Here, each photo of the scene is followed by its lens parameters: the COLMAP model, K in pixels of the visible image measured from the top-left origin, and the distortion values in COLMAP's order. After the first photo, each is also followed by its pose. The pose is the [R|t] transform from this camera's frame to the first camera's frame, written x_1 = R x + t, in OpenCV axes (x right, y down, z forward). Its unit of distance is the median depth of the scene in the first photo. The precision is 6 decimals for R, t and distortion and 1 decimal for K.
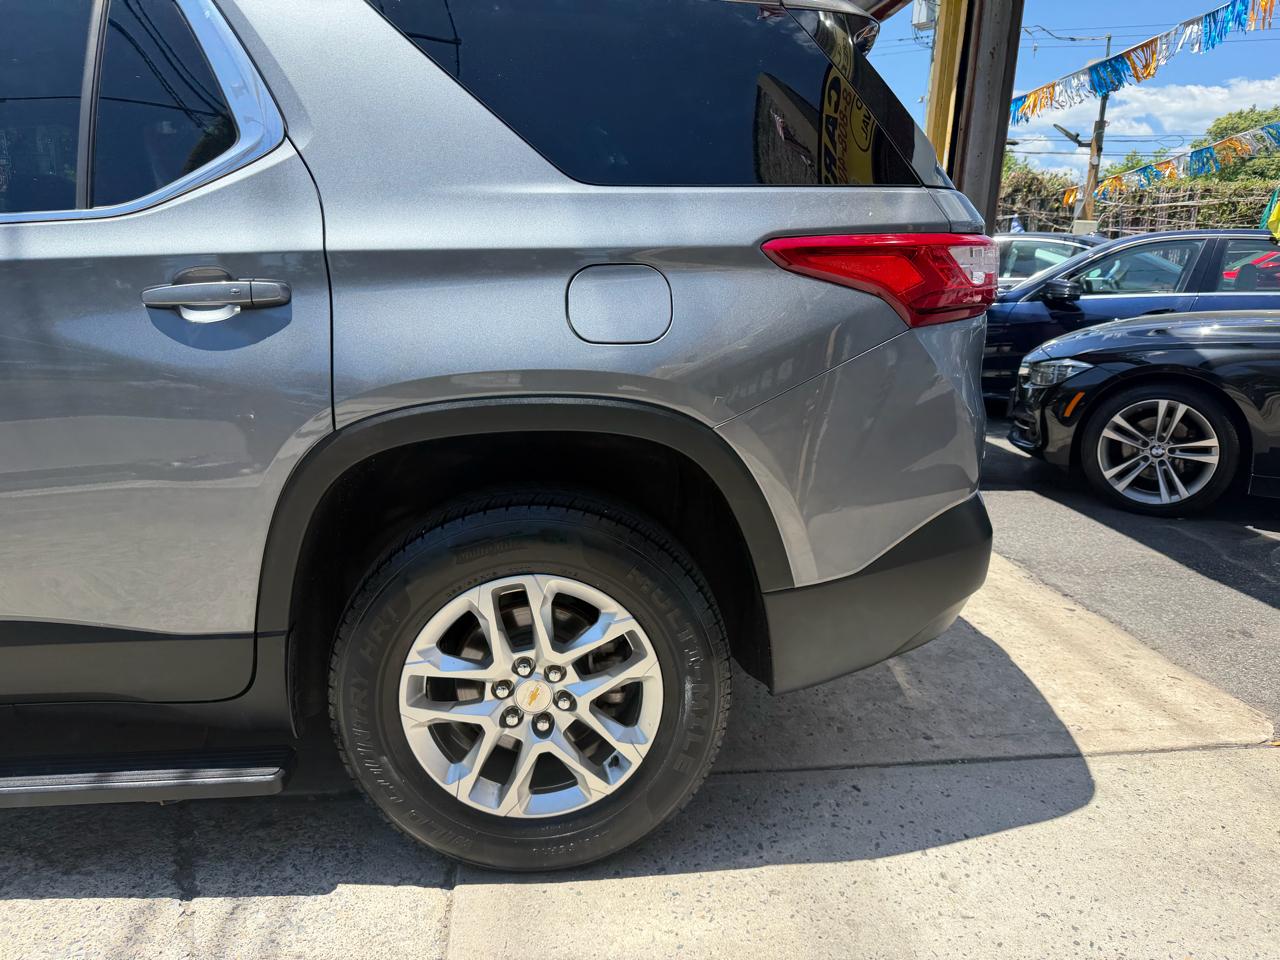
lens RADIAL K [[913.1, 0, 640.0], [0, 913.1, 480.0], [0, 0, 1]] dist [0.071156, -0.085956]
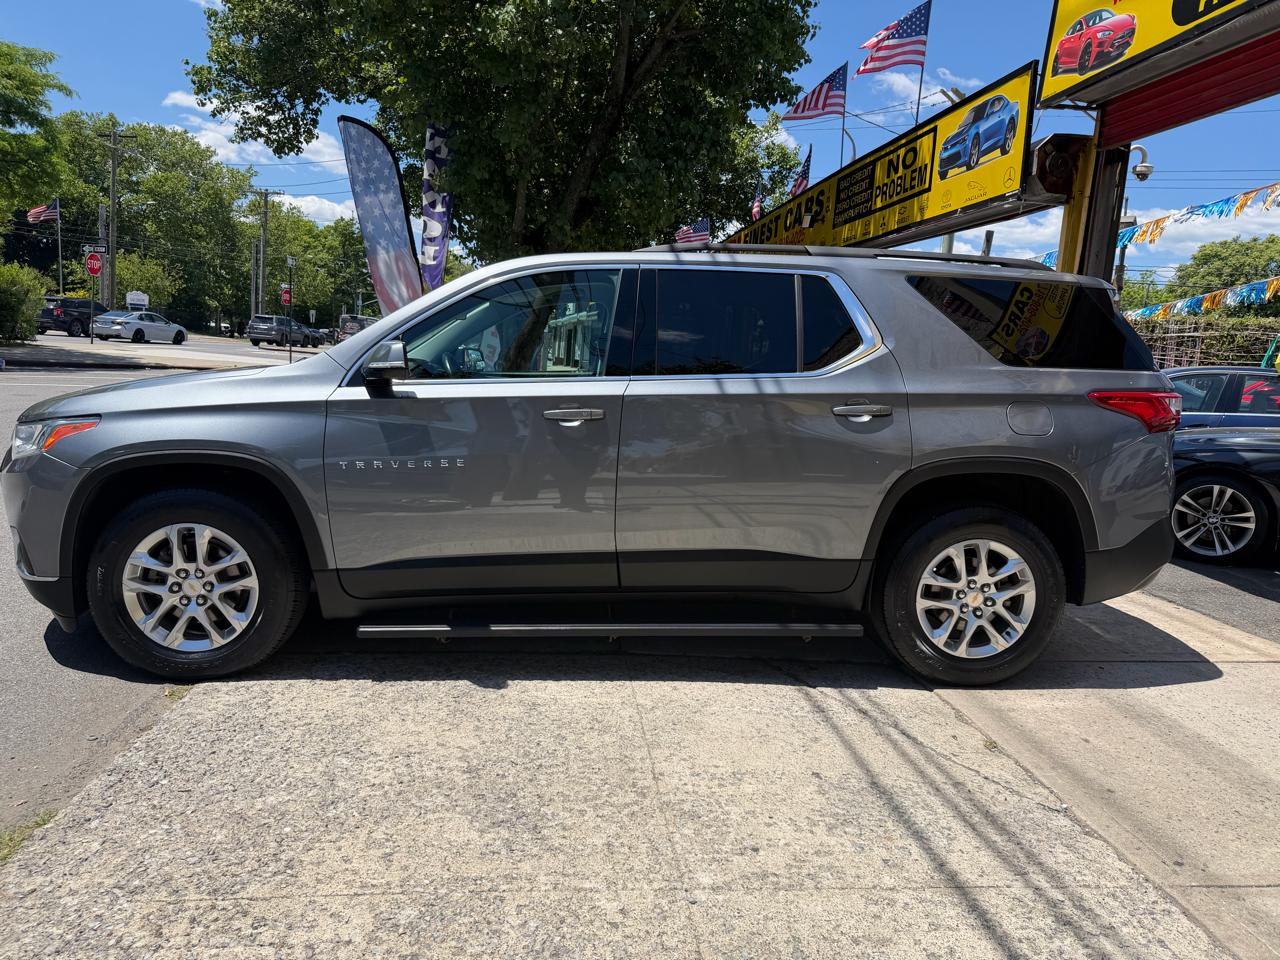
lens RADIAL K [[928.2, 0, 640.0], [0, 928.2, 480.0], [0, 0, 1]] dist [0.001372, 0.003031]
pose [[0.999324, 0.034606, 0.012392, -0.702463], [-0.033244, 0.994734, -0.096947, 0.148553], [-0.015682, 0.096470, 0.995212, -0.876977]]
